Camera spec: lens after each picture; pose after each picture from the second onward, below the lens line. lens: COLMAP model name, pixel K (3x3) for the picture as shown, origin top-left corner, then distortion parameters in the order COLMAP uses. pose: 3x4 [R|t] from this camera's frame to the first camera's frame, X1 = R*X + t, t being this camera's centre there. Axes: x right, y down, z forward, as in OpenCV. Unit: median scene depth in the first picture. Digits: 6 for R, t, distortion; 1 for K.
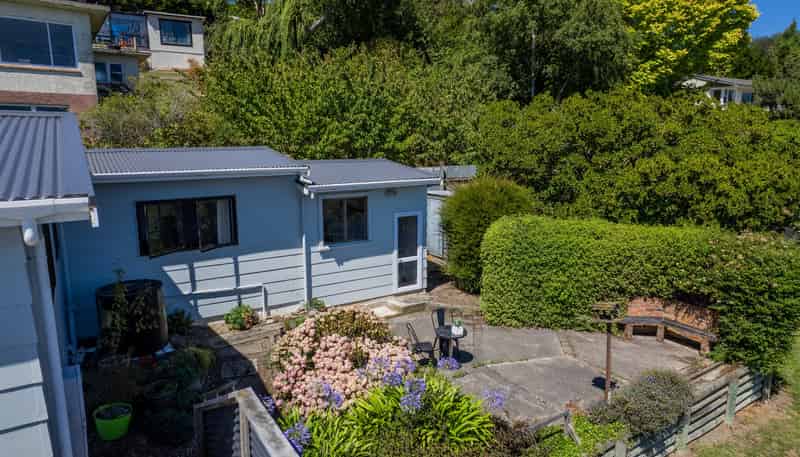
lens RADIAL K [[508.3, 0, 401.8], [0, 508.3, 225.7], [0, 0, 1]] dist [-0.032233, 0.014929]
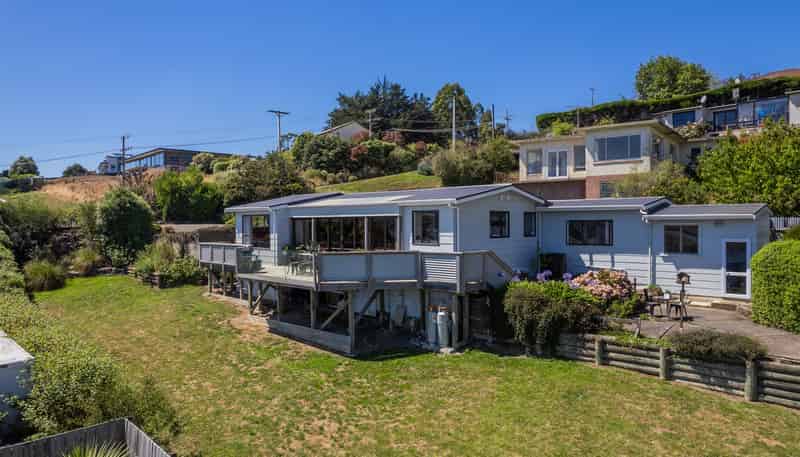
lens RADIAL K [[508.3, 0, 399.0], [0, 508.3, 228.6], [0, 0, 1]] dist [-0.032233, 0.014929]
pose [[0.240965, 0.014725, -0.970422, 1.105550], [-0.153797, 0.987830, -0.023200, 0.116667], [0.958270, 0.154838, 0.240297, -0.208499]]
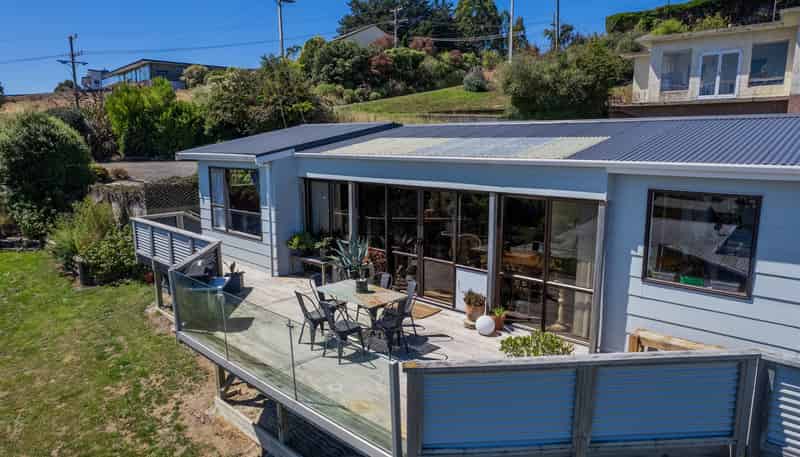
lens RADIAL K [[508.3, 0, 402.7], [0, 508.3, 224.5], [0, 0, 1]] dist [-0.032233, 0.014929]
pose [[0.231523, 0.160021, -0.959578, 0.130020], [-0.159053, 0.979333, 0.124940, 0.036954], [0.959739, 0.123697, 0.252190, -0.193474]]
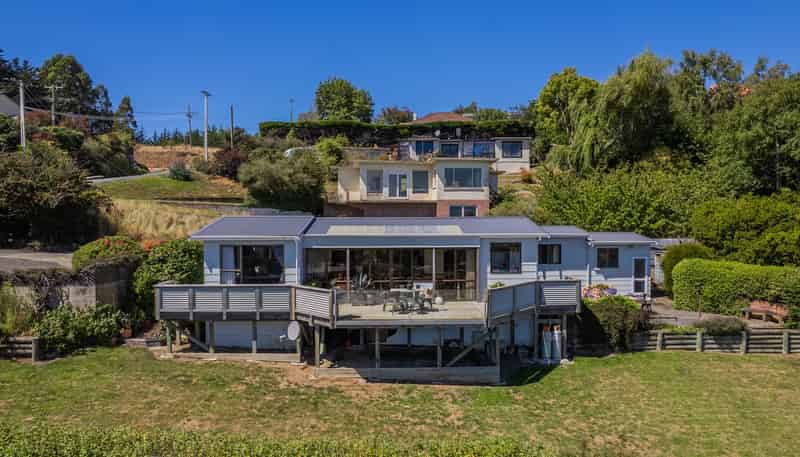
lens RADIAL K [[532.9, 0, 398.8], [0, 532.9, 233.5], [0, 0, 1]] dist [-0.034830, 0.008342]
pose [[0.845789, 0.013350, -0.533350, 0.334276], [-0.086776, 0.989817, -0.112833, 0.211433], [0.526413, 0.141715, 0.838336, -1.383496]]
